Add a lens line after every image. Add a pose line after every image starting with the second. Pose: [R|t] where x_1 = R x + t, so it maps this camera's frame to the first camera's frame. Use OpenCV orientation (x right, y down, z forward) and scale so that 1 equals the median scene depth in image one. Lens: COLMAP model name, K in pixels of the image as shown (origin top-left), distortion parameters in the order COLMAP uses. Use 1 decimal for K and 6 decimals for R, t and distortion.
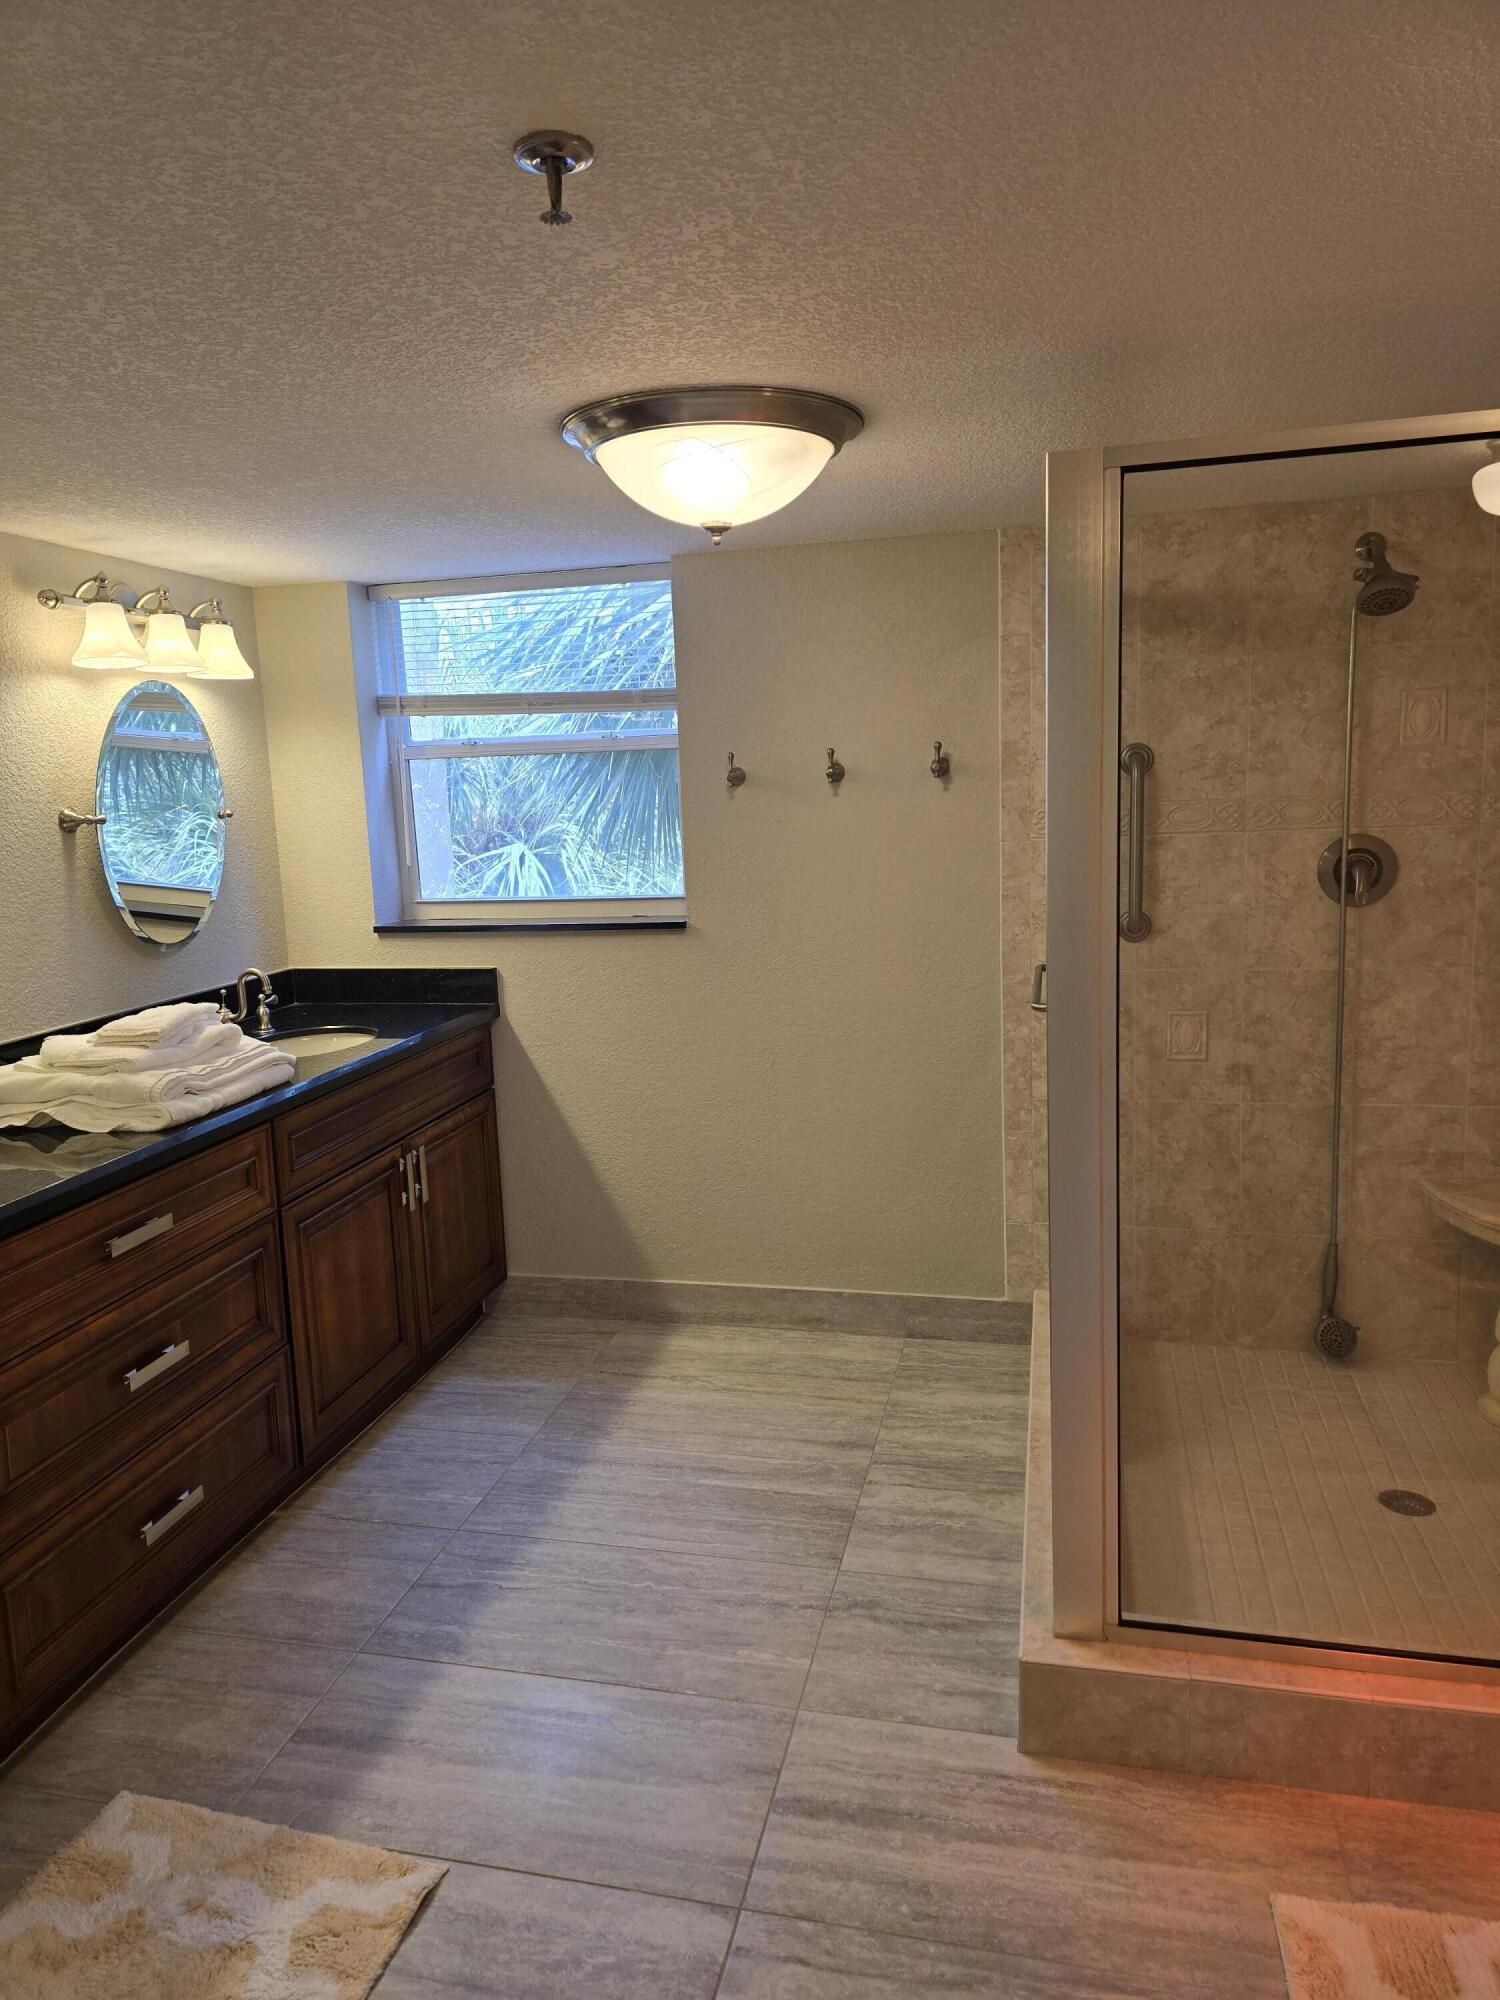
lens RADIAL K [[1337.3, 0, 731.0], [0, 1337.3, 929.7], [0, 0, 1]] dist [0.067318, -0.063438]
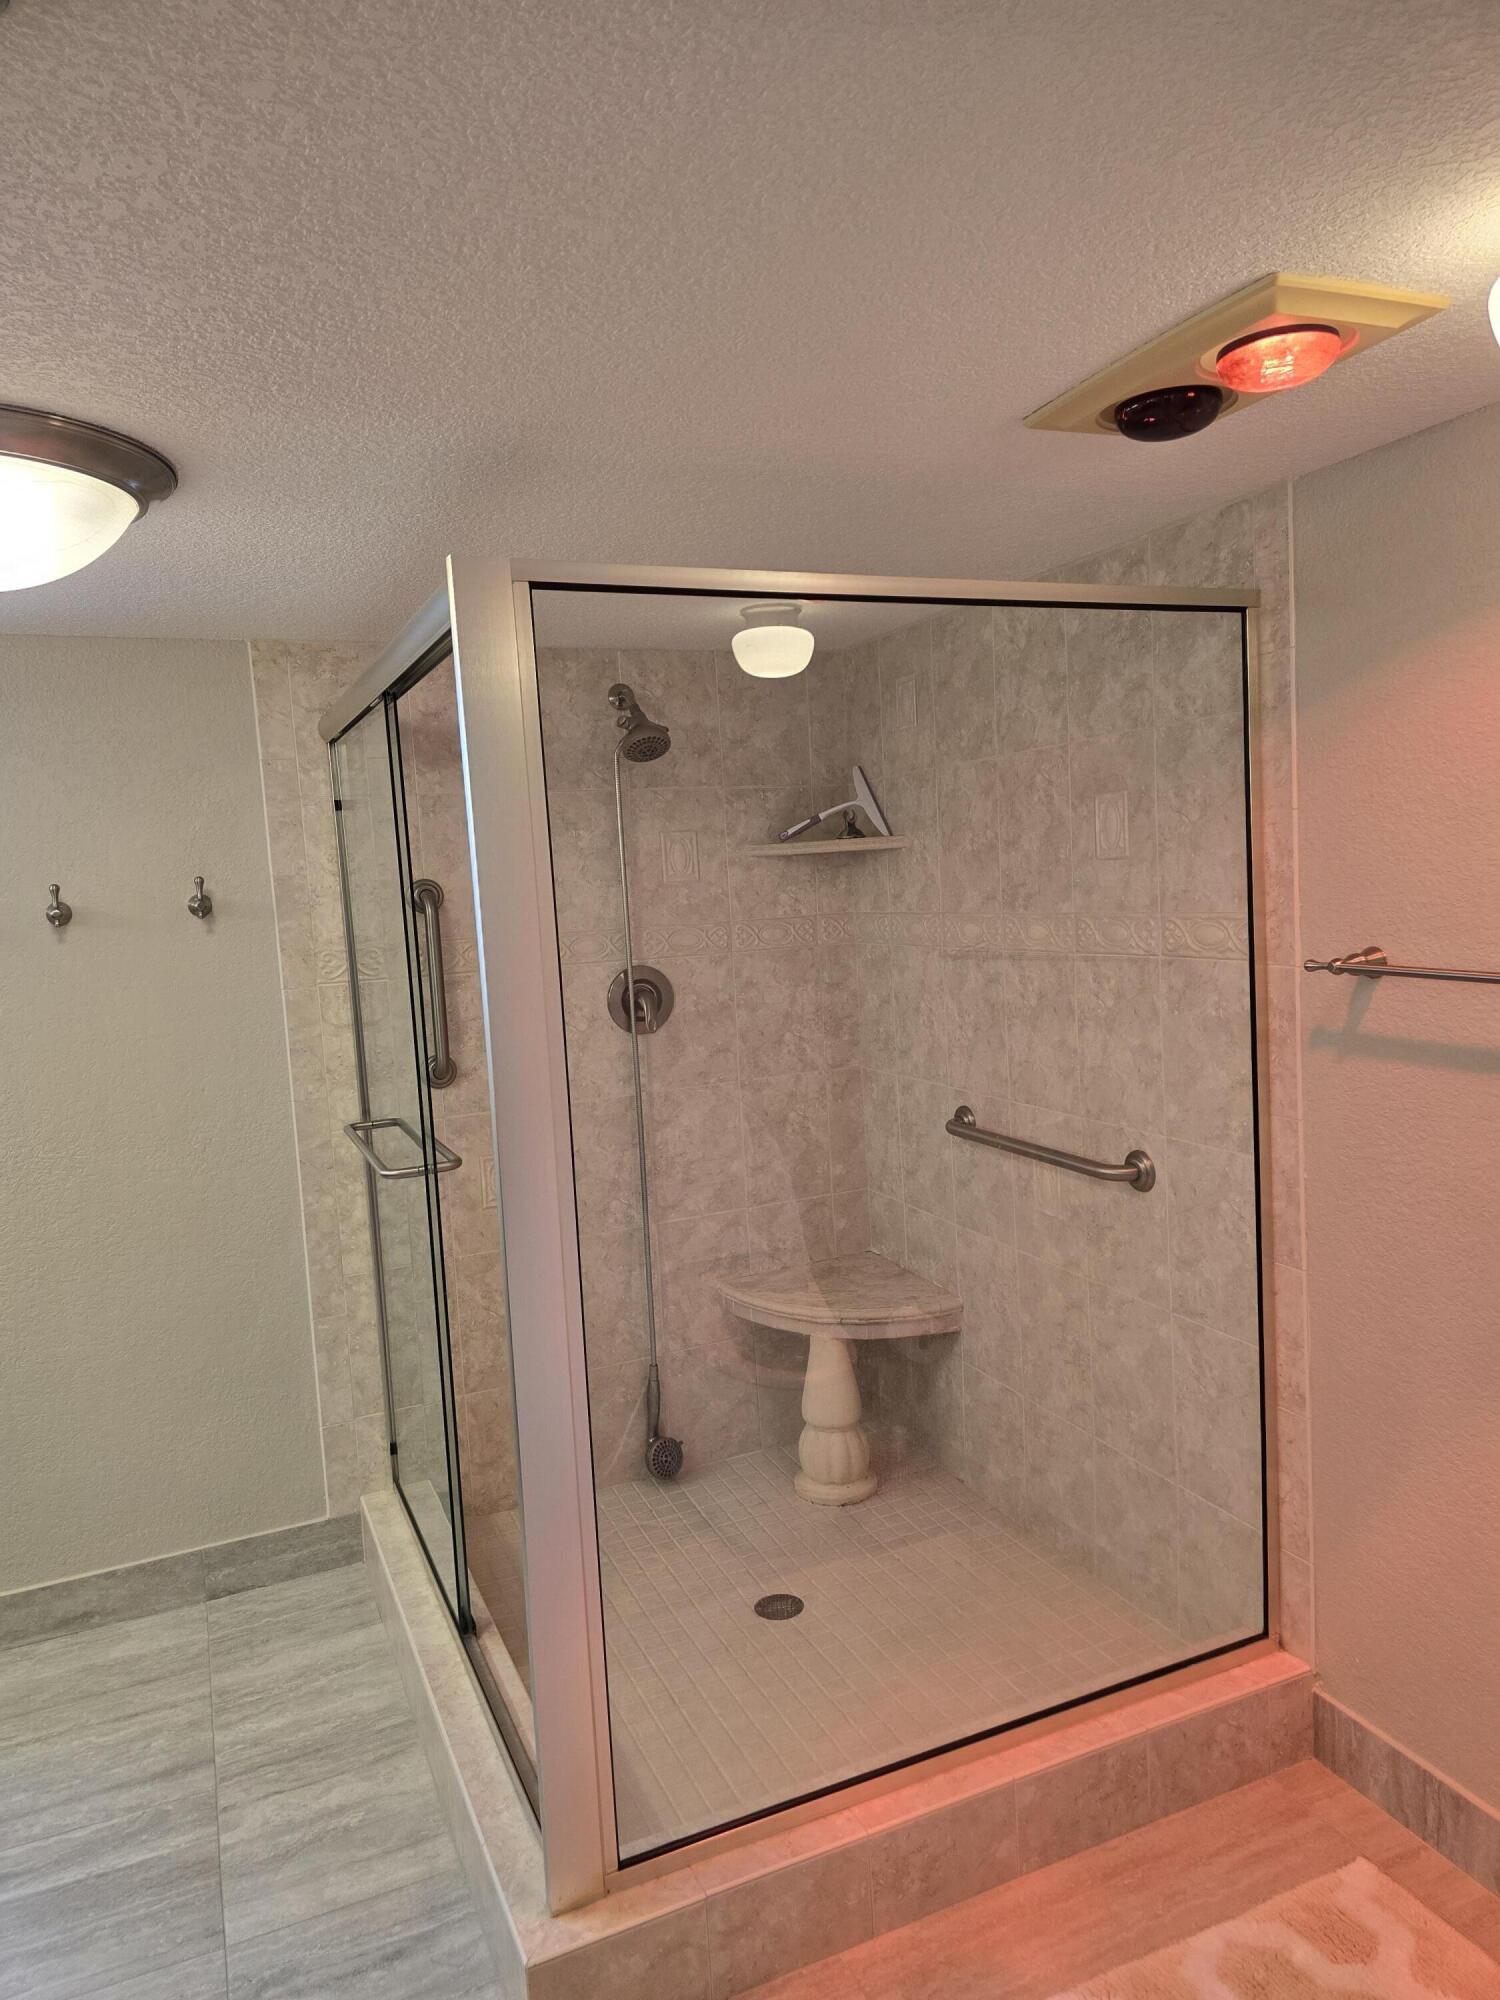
lens RADIAL K [[1337.3, 0, 776.0], [0, 1337.3, 965.1], [0, 0, 1]] dist [0.067318, -0.063438]
pose [[0.791895, -0.041910, 0.609217, -0.097752], [0.087346, 0.995158, -0.045078, -0.016071], [-0.604378, 0.088910, 0.791721, 0.122588]]
